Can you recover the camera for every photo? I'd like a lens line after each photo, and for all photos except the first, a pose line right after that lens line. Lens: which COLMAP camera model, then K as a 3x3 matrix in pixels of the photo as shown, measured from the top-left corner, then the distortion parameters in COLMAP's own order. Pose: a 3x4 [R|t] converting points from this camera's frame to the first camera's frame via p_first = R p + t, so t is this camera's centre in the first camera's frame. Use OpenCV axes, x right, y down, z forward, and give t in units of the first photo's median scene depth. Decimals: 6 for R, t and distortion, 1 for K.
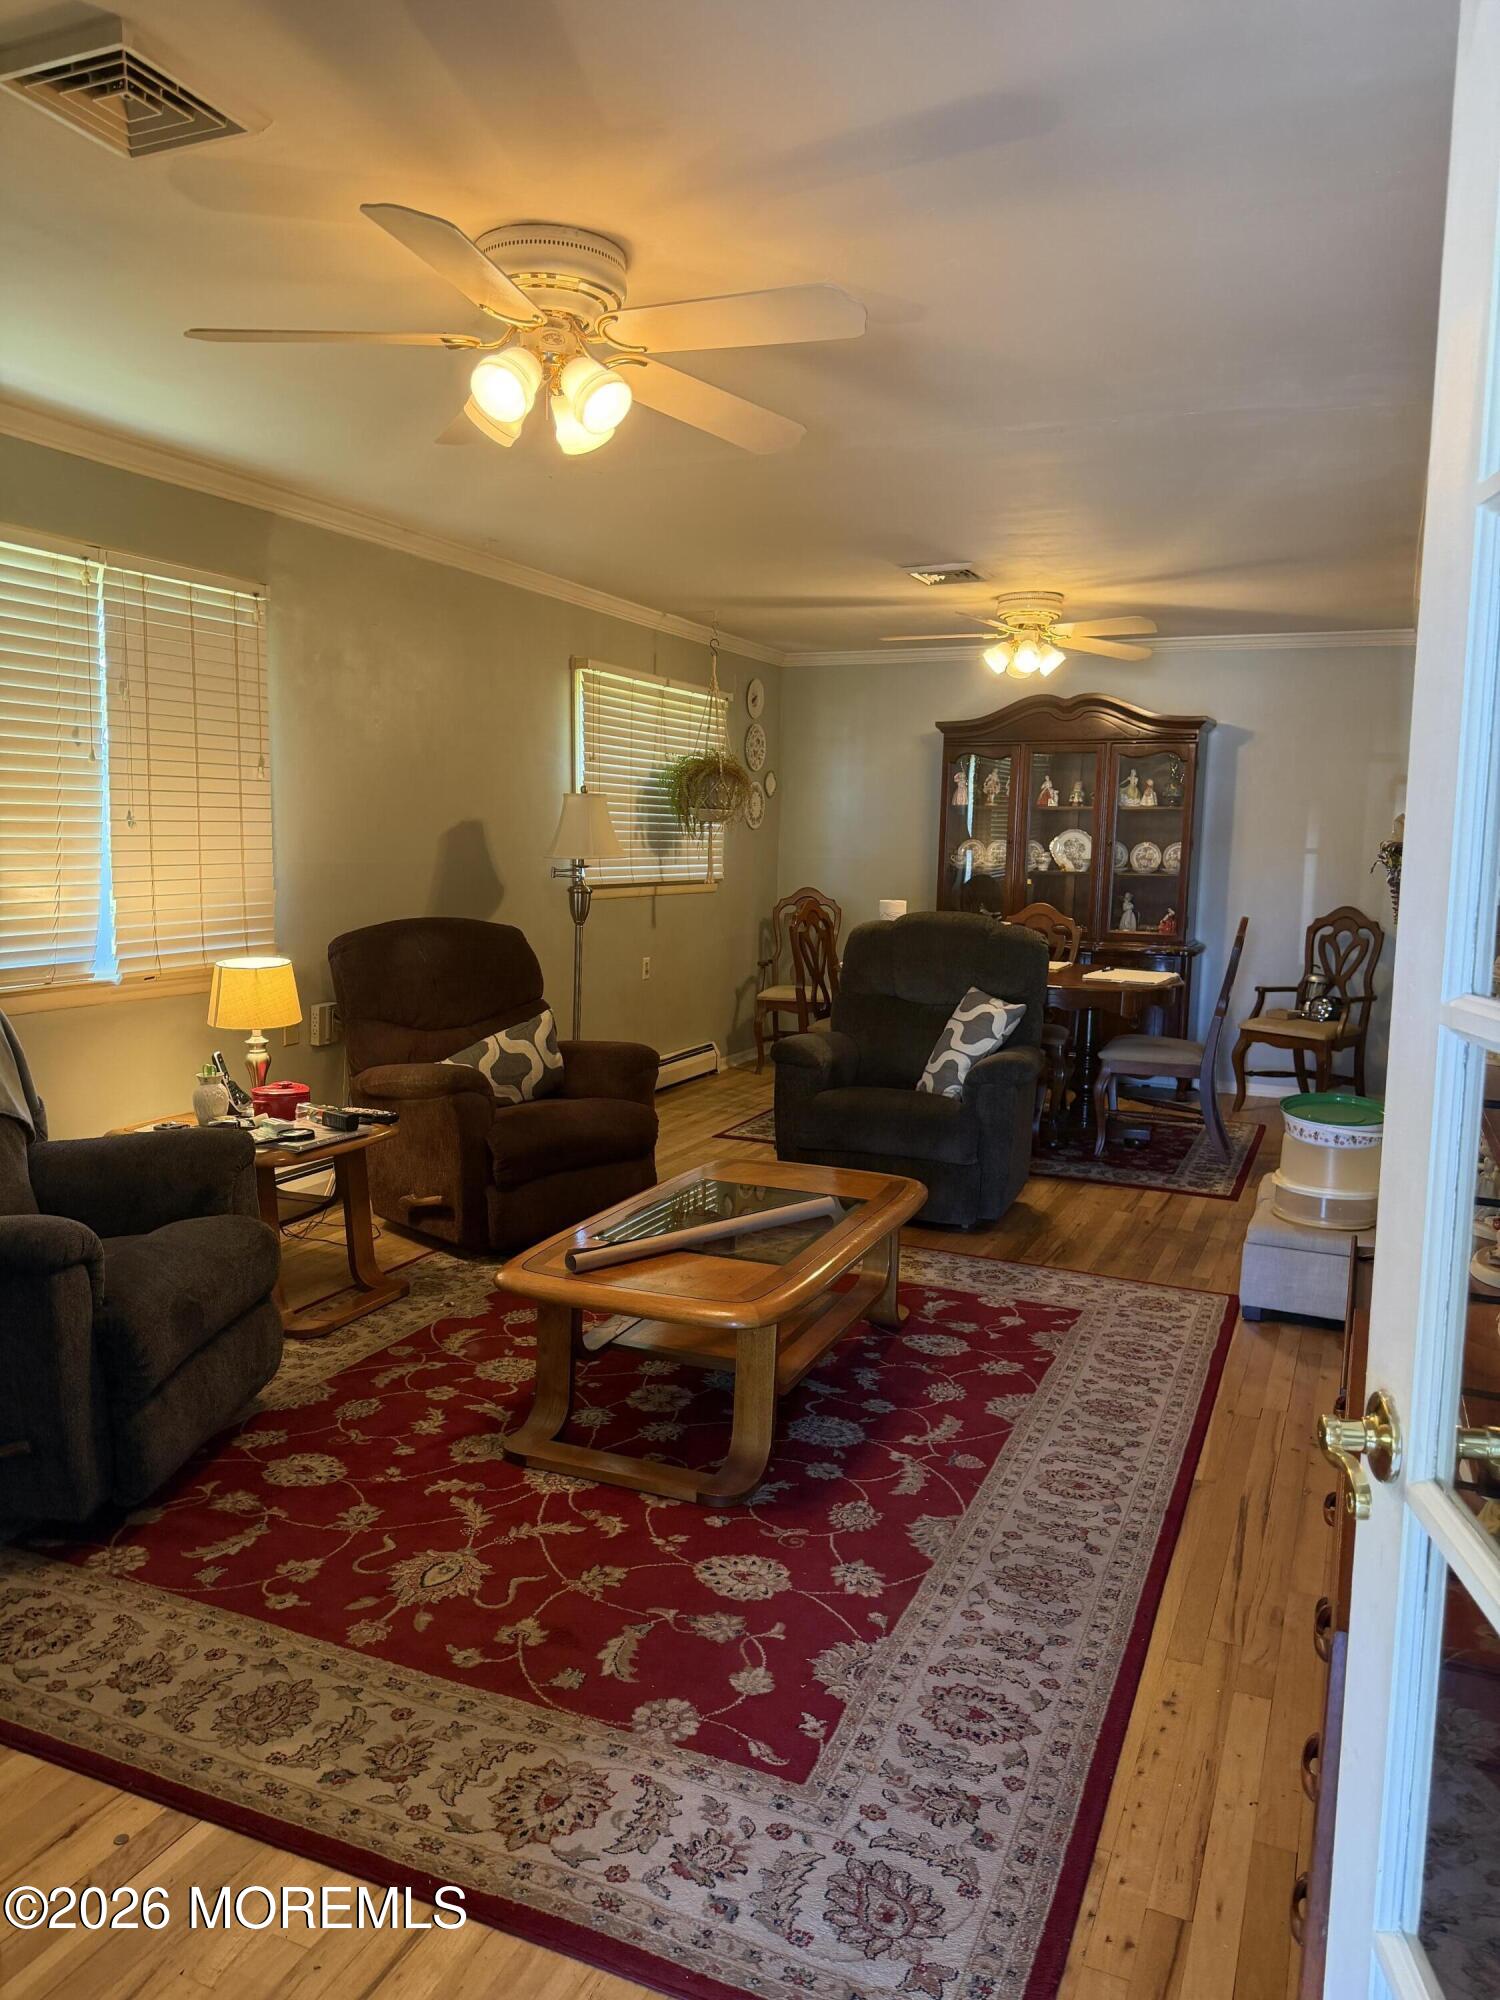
lens RADIAL K [[1418.5, 0, 750.9], [0, 1418.5, 999.4], [0, 0, 1]] dist [0.007746, 0.002251]
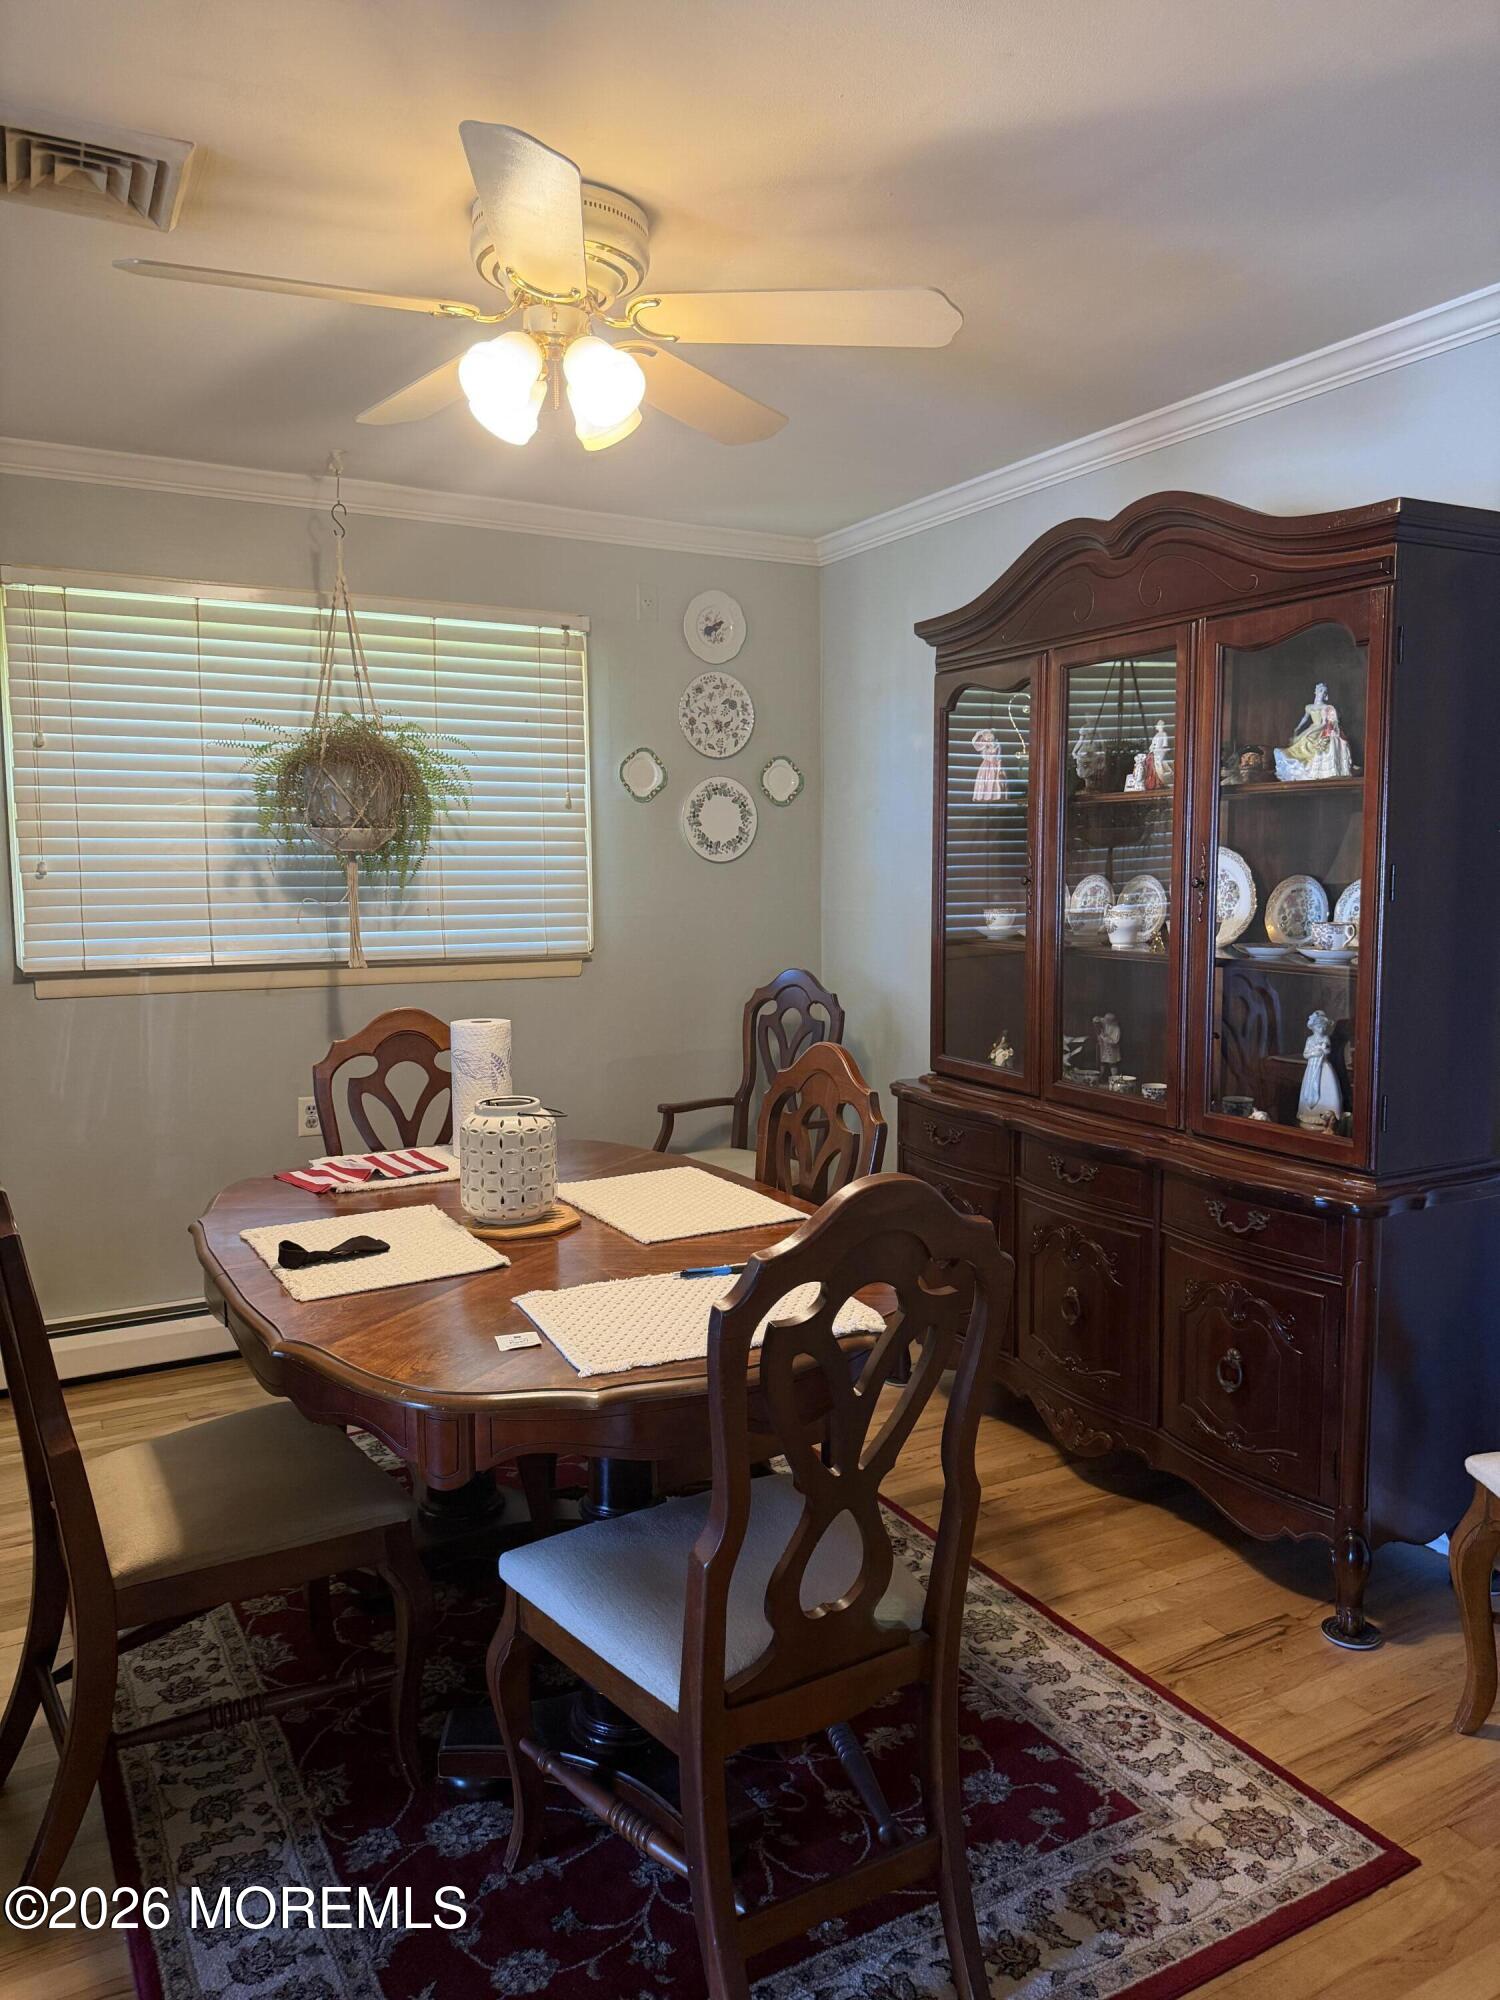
lens RADIAL K [[1418.5, 0, 746.8], [0, 1418.5, 999.5], [0, 0, 1]] dist [0.007746, 0.002251]
pose [[0.795816, 0.037507, -0.604376, 0.404376], [-0.053336, 0.998542, -0.008263, -0.072382], [0.603185, 0.038811, 0.796657, 0.656325]]
